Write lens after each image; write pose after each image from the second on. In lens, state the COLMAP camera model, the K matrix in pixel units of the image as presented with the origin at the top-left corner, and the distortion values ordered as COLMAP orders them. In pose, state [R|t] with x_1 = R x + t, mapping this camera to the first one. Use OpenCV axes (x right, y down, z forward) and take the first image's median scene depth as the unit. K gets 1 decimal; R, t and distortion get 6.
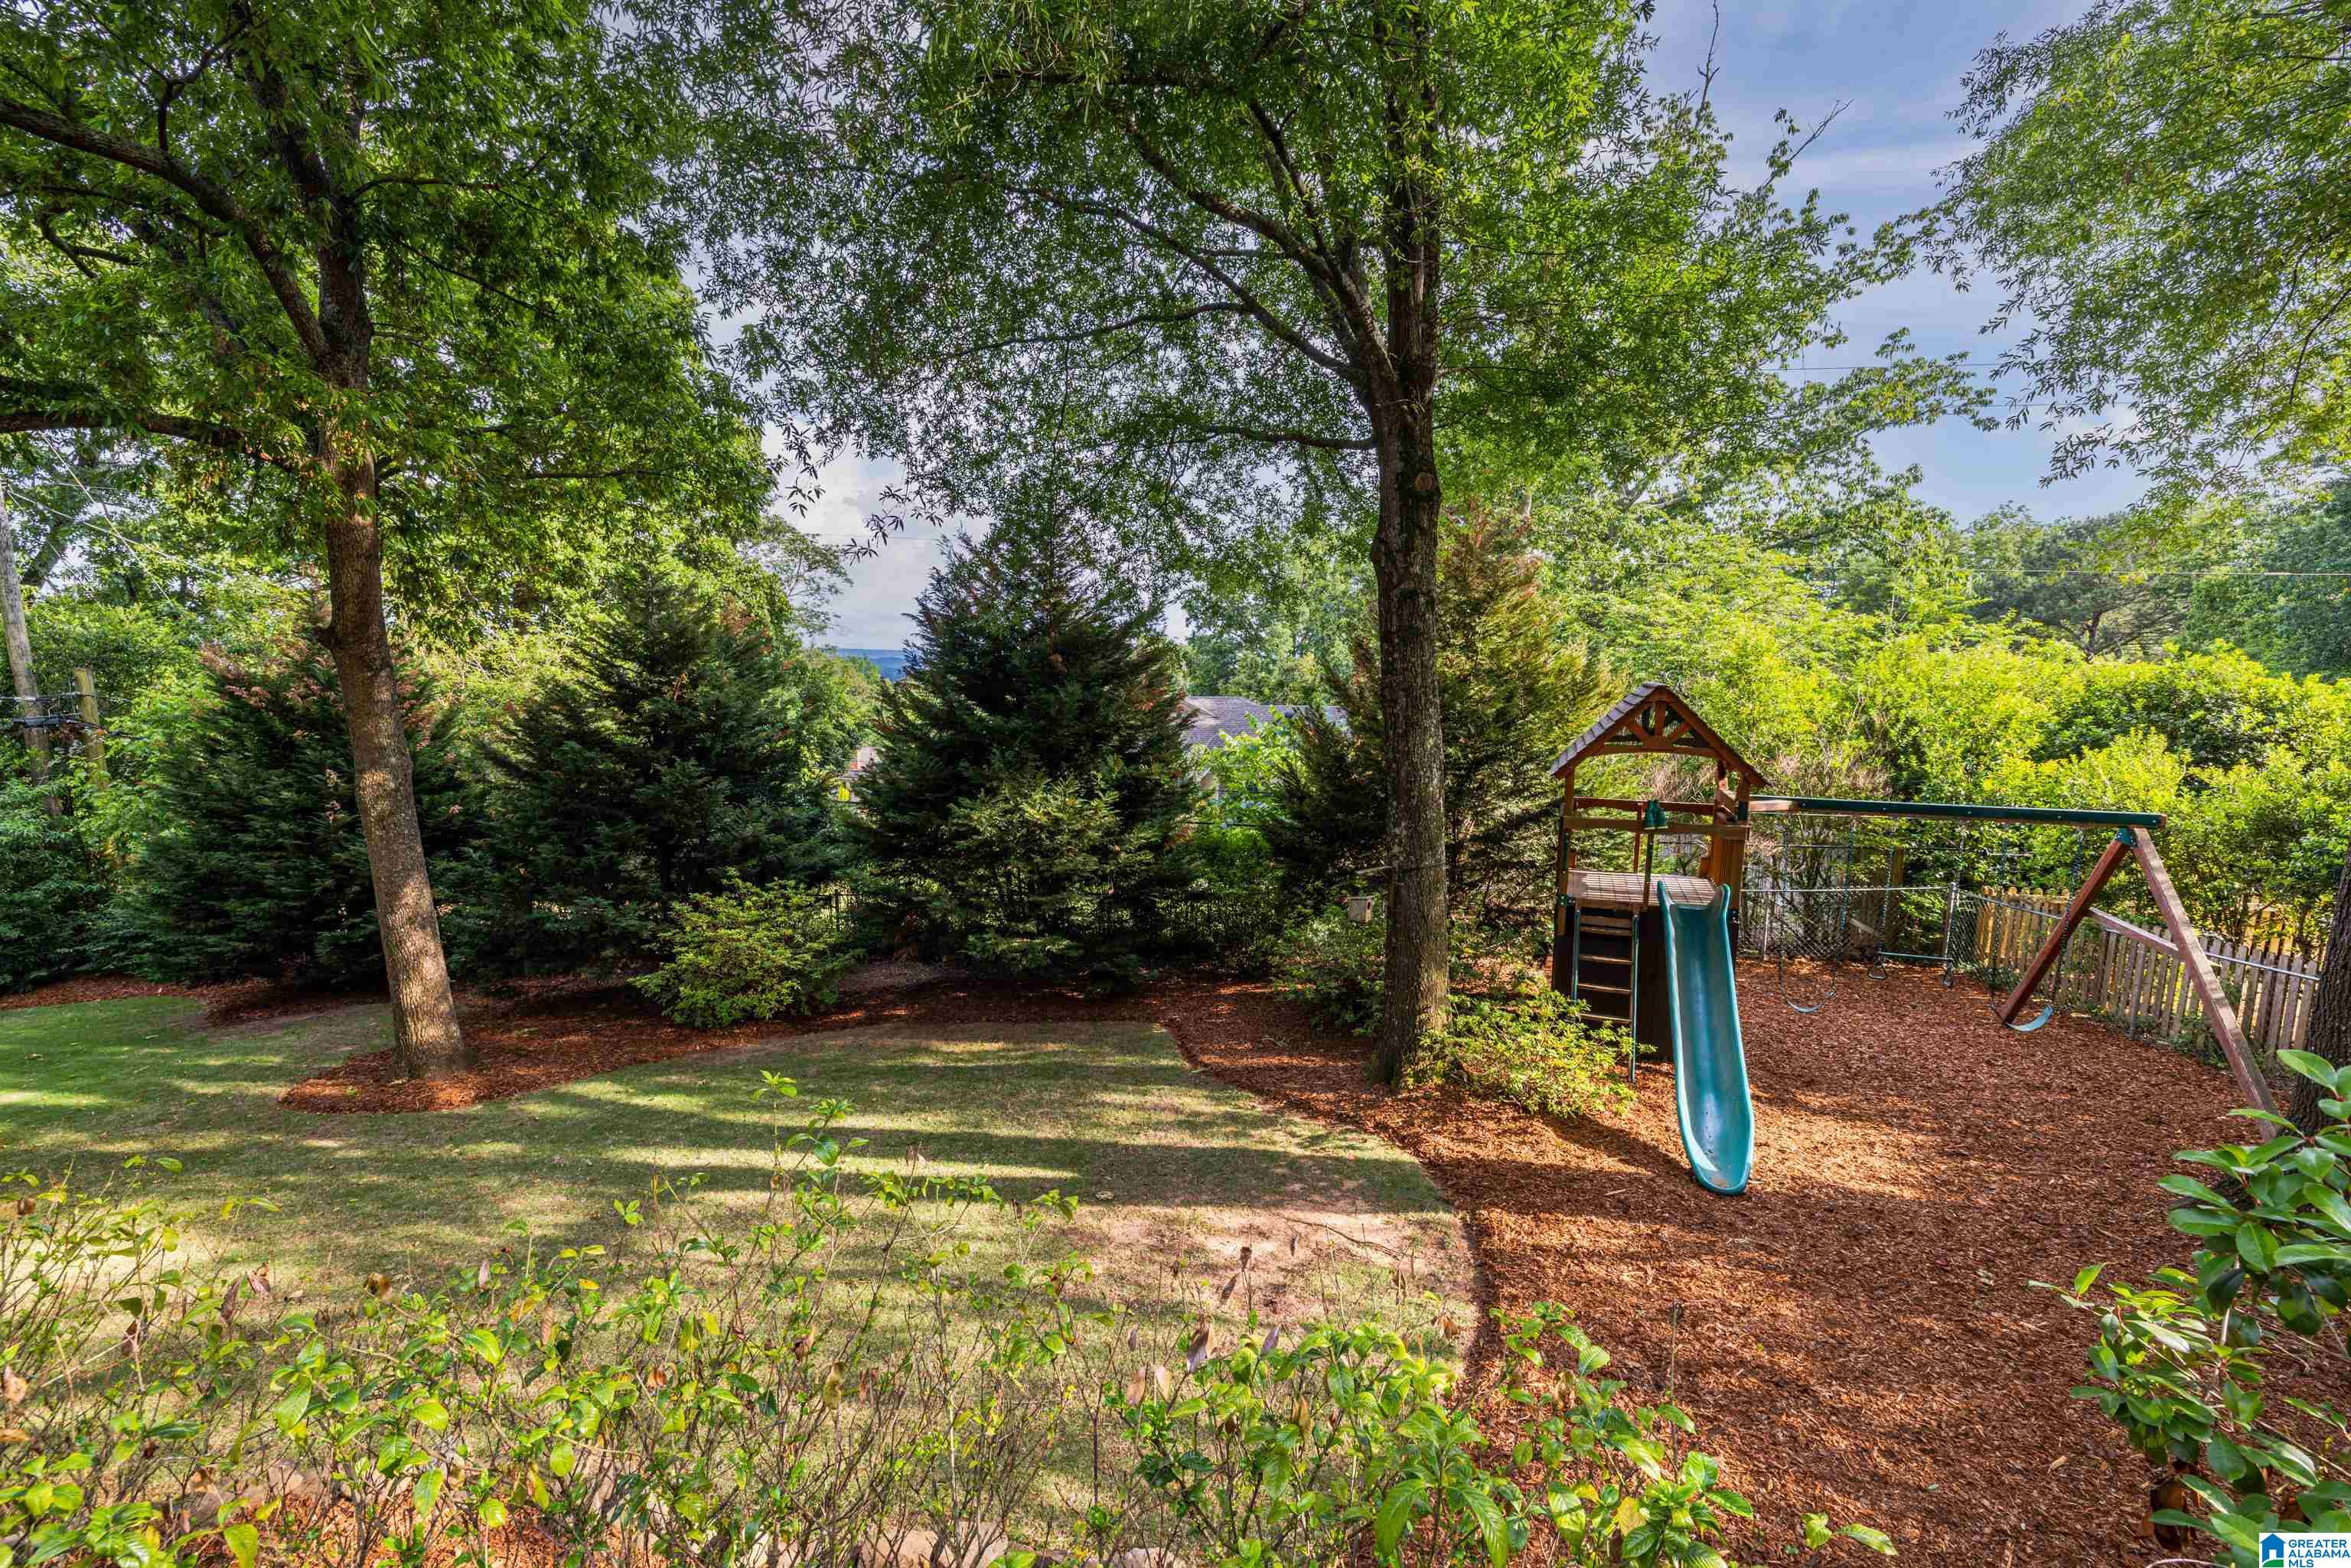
lens RADIAL K [[978.5, 0, 1155.7], [0, 978.5, 786.7], [0, 0, 1]] dist [0.000271, -0.000410]
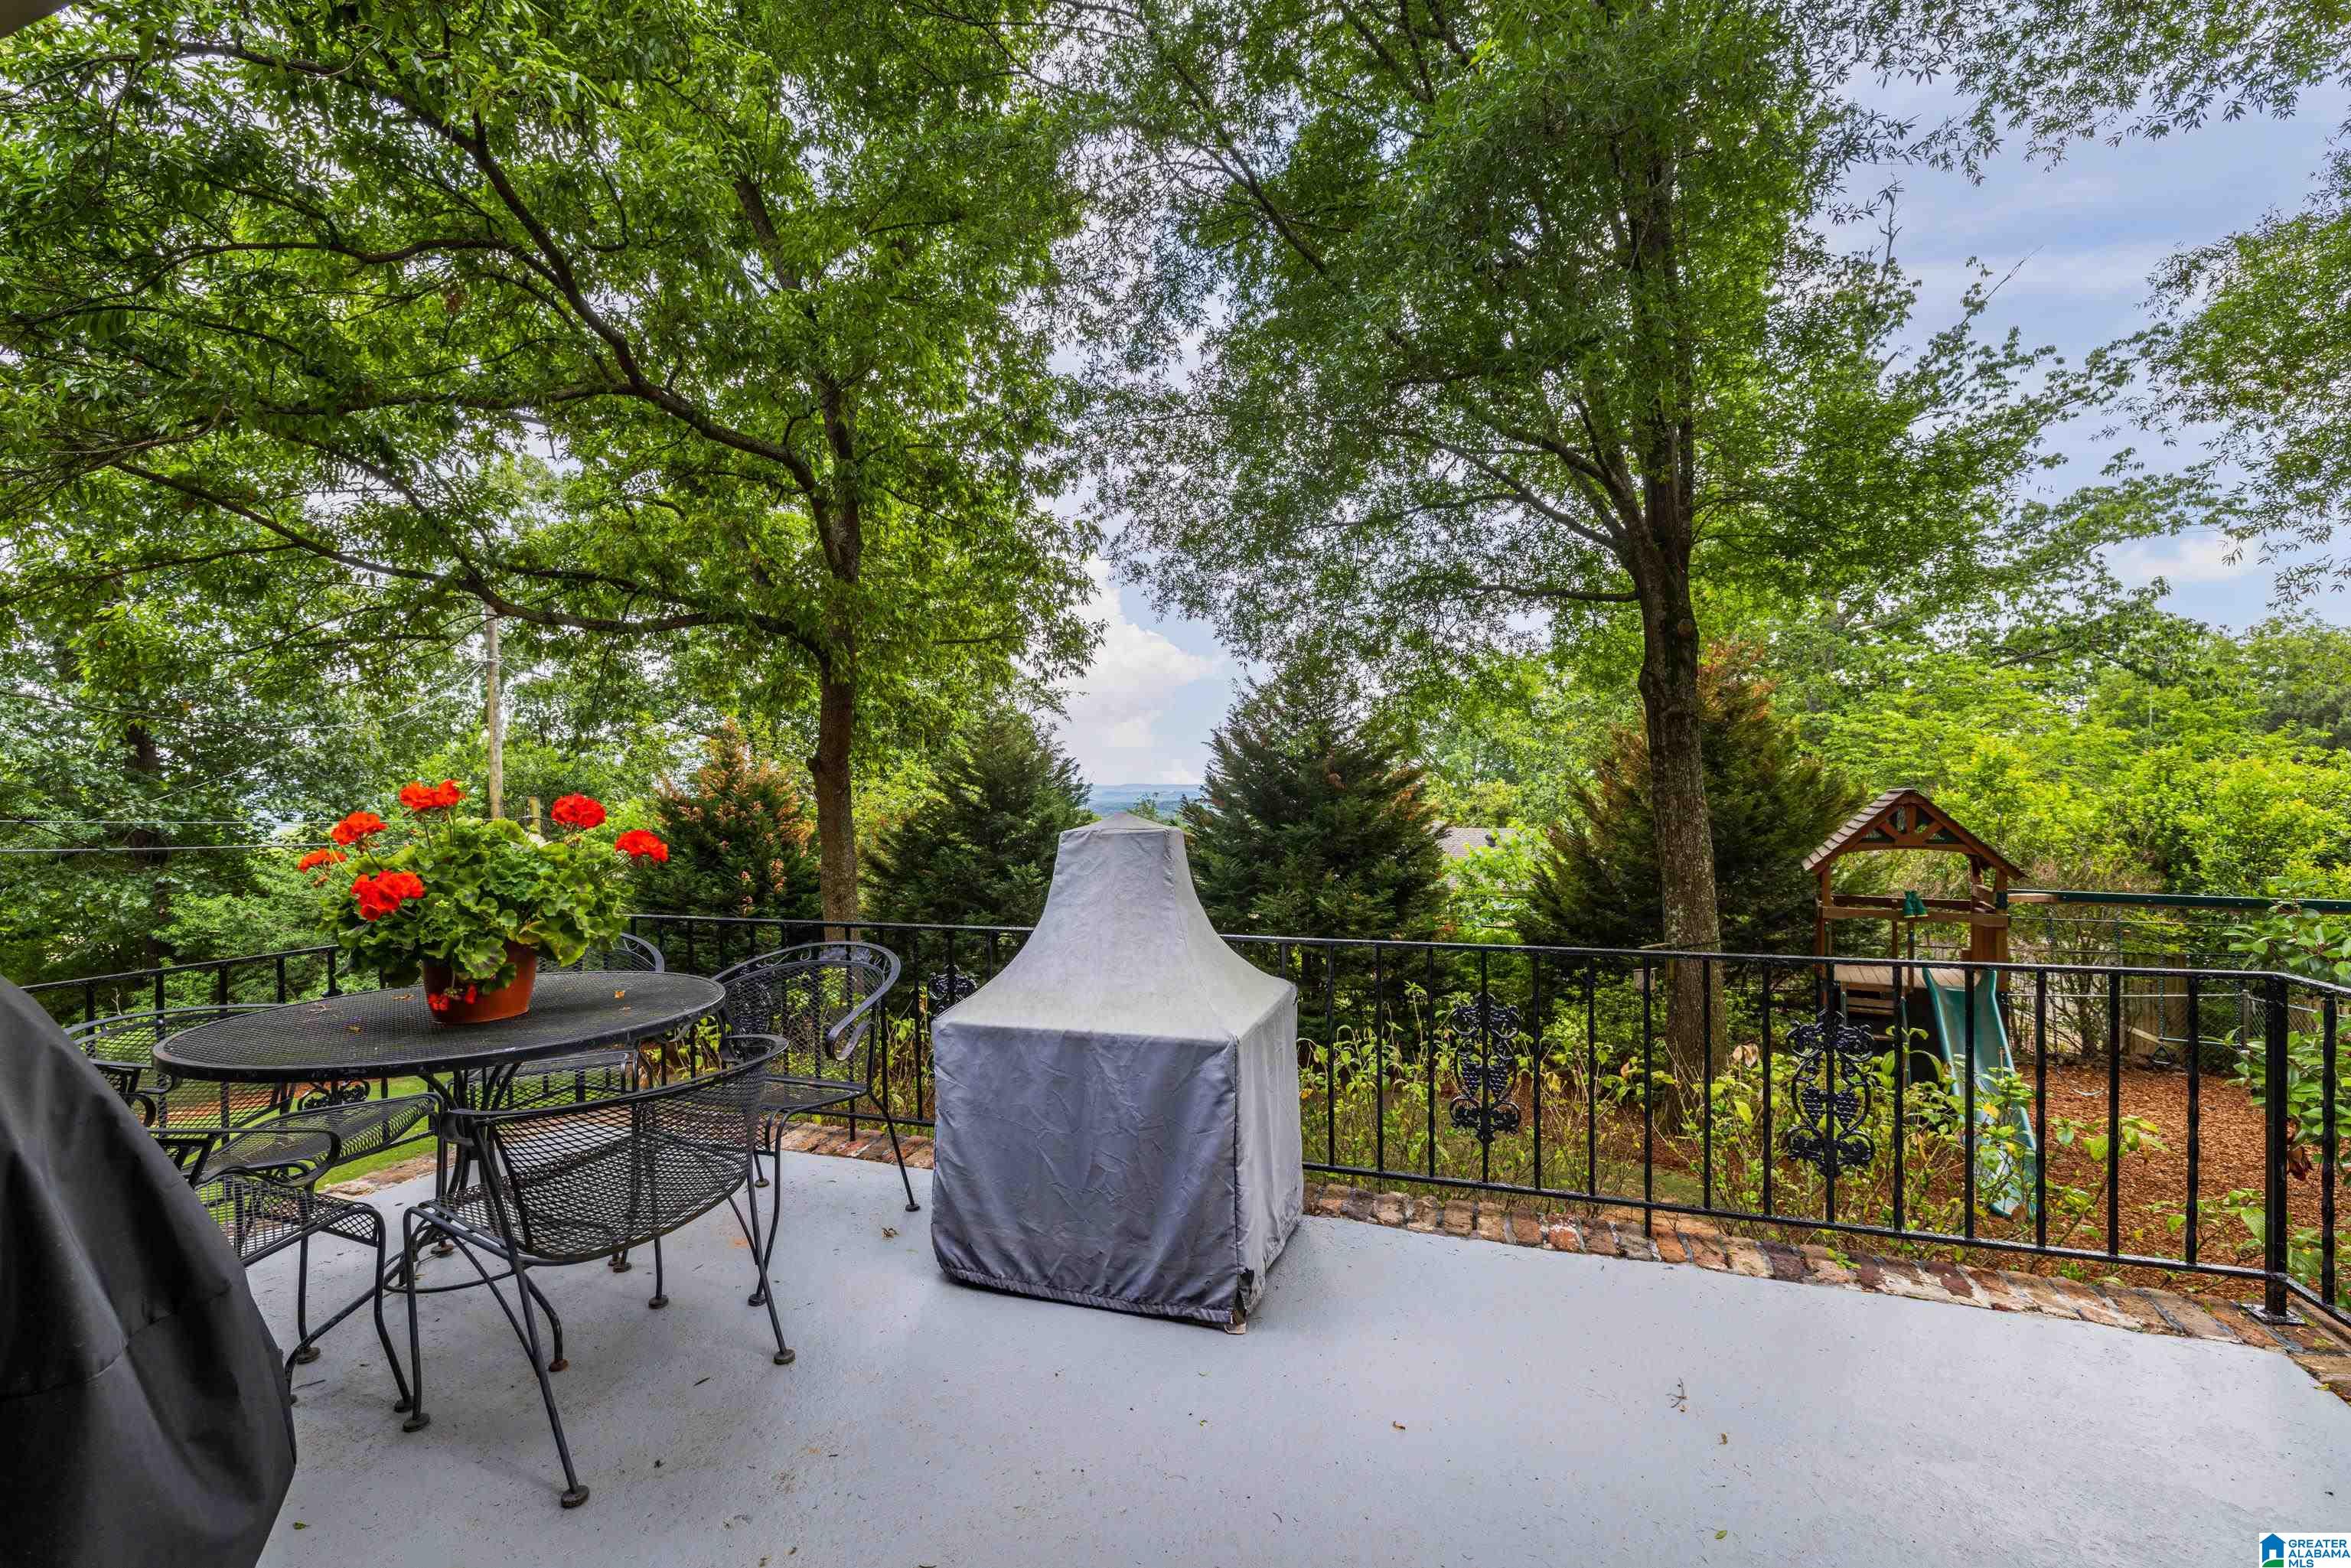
lens RADIAL K [[978.5, 0, 1155.7], [0, 978.5, 786.7], [0, 0, 1]] dist [0.000271, -0.000410]
pose [[0.986702, -0.010969, -0.162171, -0.118654], [-0.010760, 0.991124, -0.132508, 0.038566], [0.162185, 0.132491, 0.977825, -0.183780]]
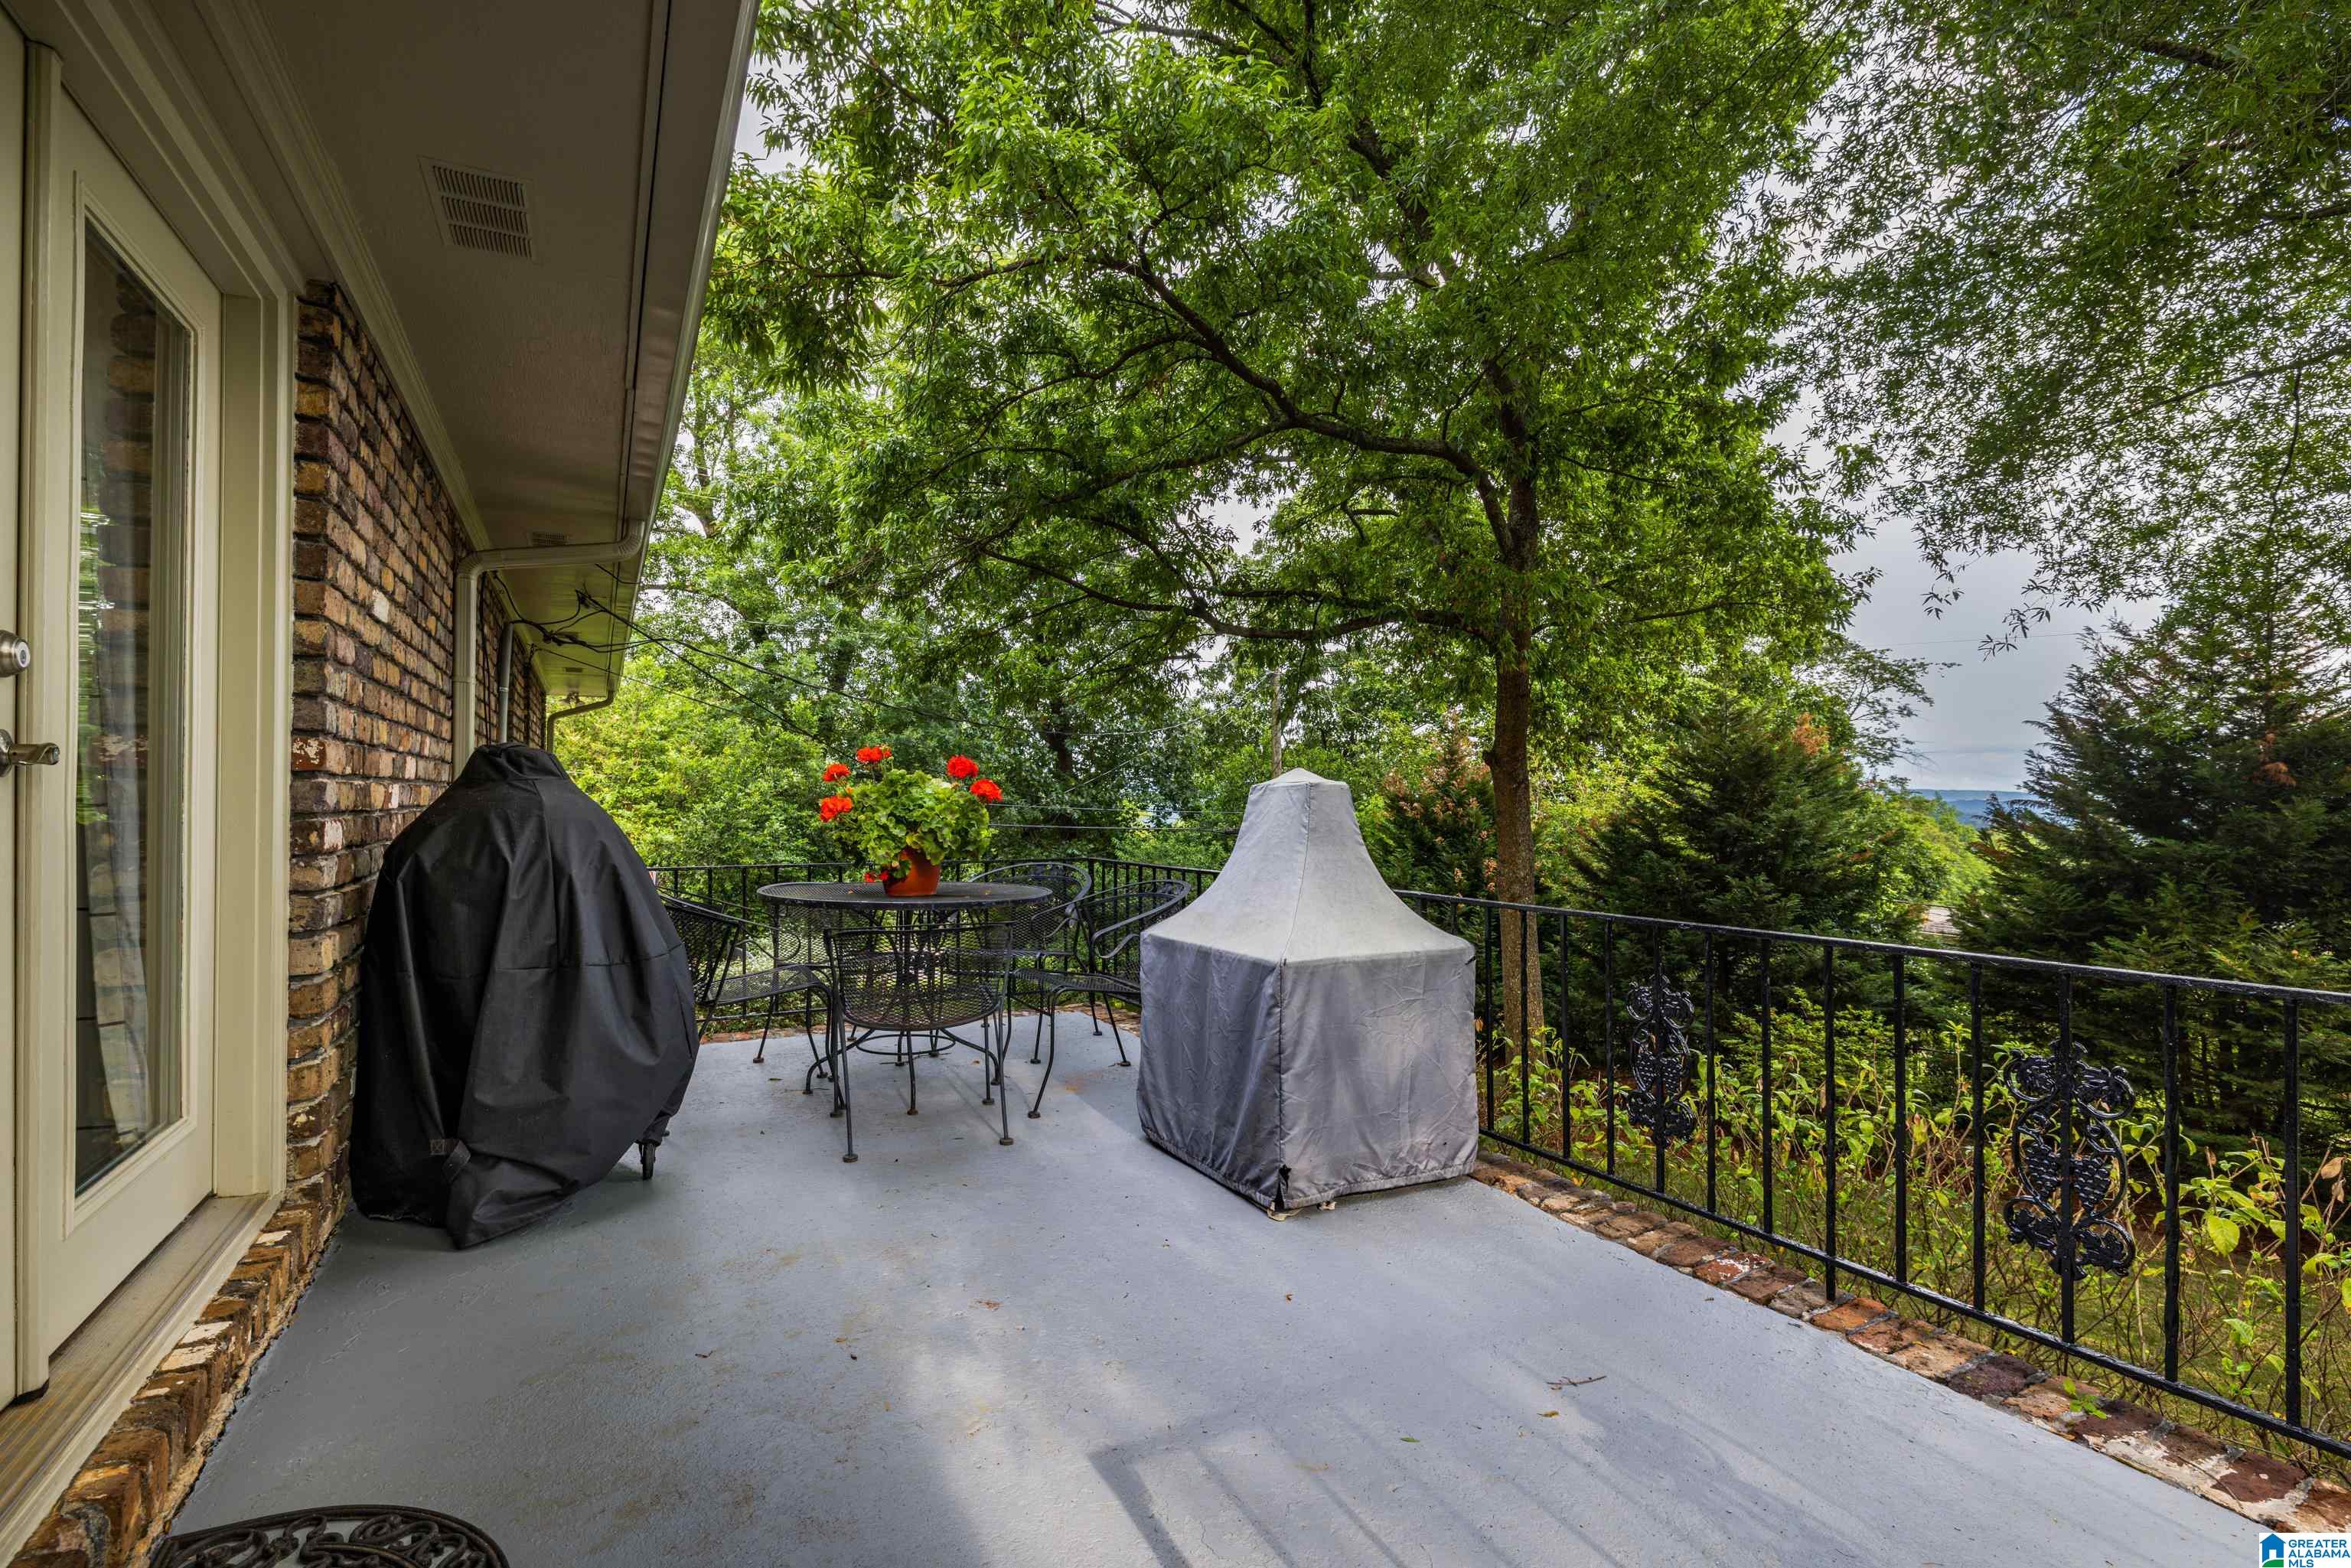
lens RADIAL K [[1077.0, 0, 1175.5], [0, 1077.0, 784.0], [0, 0, 1]] dist [0.000116, -0.000392]
pose [[0.620177, -0.008480, -0.784416, 0.022117], [-0.105390, 0.989976, -0.094026, 0.047031], [0.777350, 0.140982, 0.613066, -0.160682]]
